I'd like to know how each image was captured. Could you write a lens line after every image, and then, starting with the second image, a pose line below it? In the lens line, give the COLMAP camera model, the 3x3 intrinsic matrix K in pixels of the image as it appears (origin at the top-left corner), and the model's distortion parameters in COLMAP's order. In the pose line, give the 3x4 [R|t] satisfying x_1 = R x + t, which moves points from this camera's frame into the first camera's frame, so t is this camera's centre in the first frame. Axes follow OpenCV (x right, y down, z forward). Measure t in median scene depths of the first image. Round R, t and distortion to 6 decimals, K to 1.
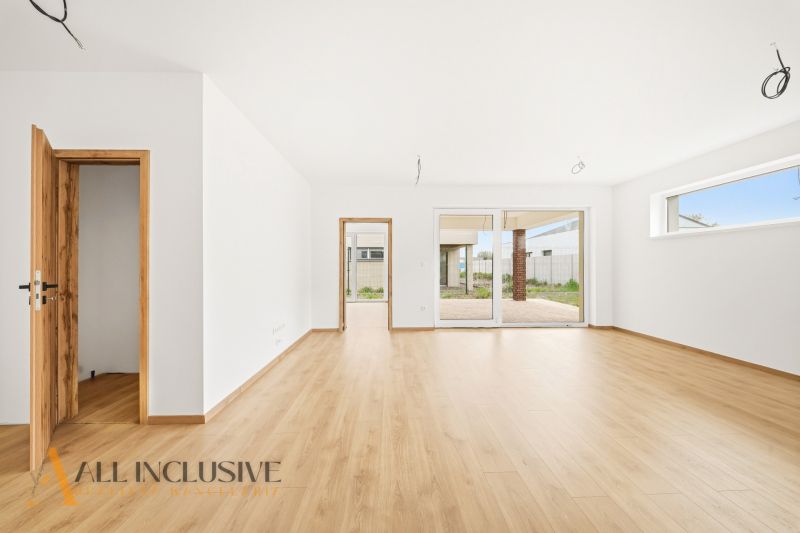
lens RADIAL K [[283.7, 0, 400.0], [0, 283.7, 266.5], [0, 0, 1]] dist [-0.004183, -0.000286]
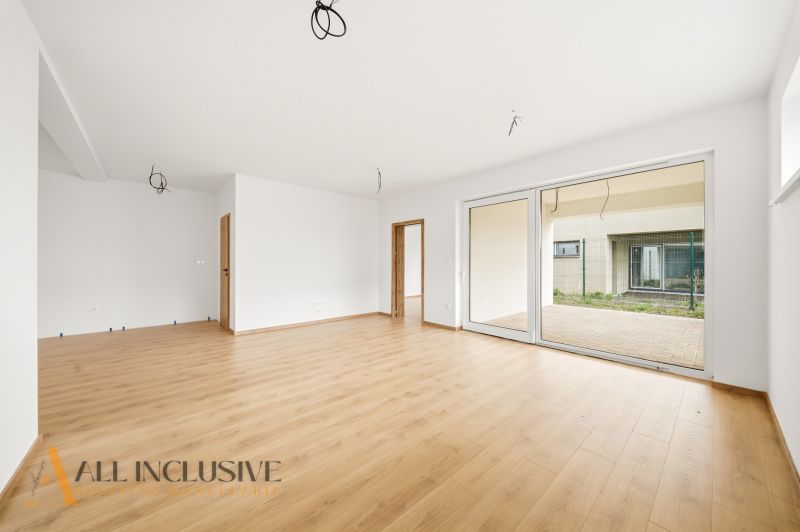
lens RADIAL K [[283.7, 0, 400.0], [0, 283.7, 266.0], [0, 0, 1]] dist [-0.004183, -0.000286]
pose [[0.638923, 0.009835, -0.769207, 0.743033], [-0.005620, 0.999951, 0.008117, -0.000979], [0.769250, -0.000863, 0.638948, 0.244701]]
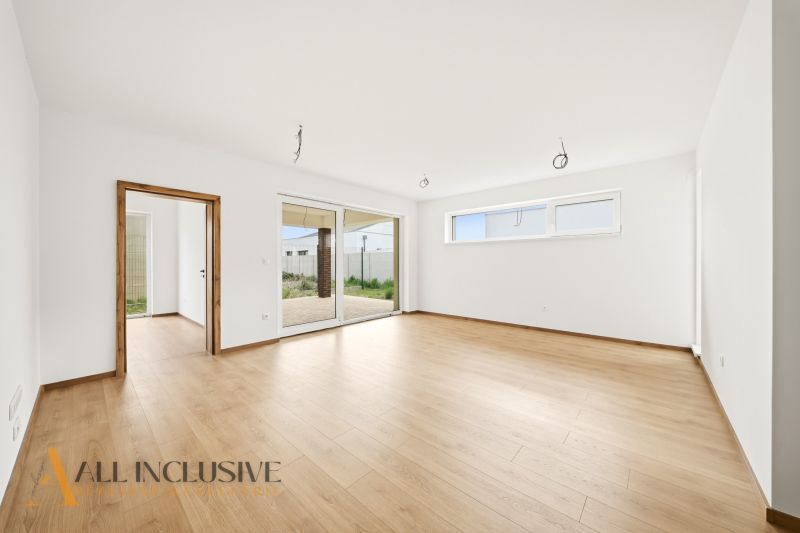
lens RADIAL K [[279.5, 0, 400.0], [0, 279.5, 266.5], [0, 0, 1]] dist [0.001226, -0.000036]
pose [[0.689888, -0.004728, 0.723901, -0.228690], [-0.001230, 0.999970, 0.007703, 0.000240], [-0.723915, -0.006205, 0.689861, 0.183215]]
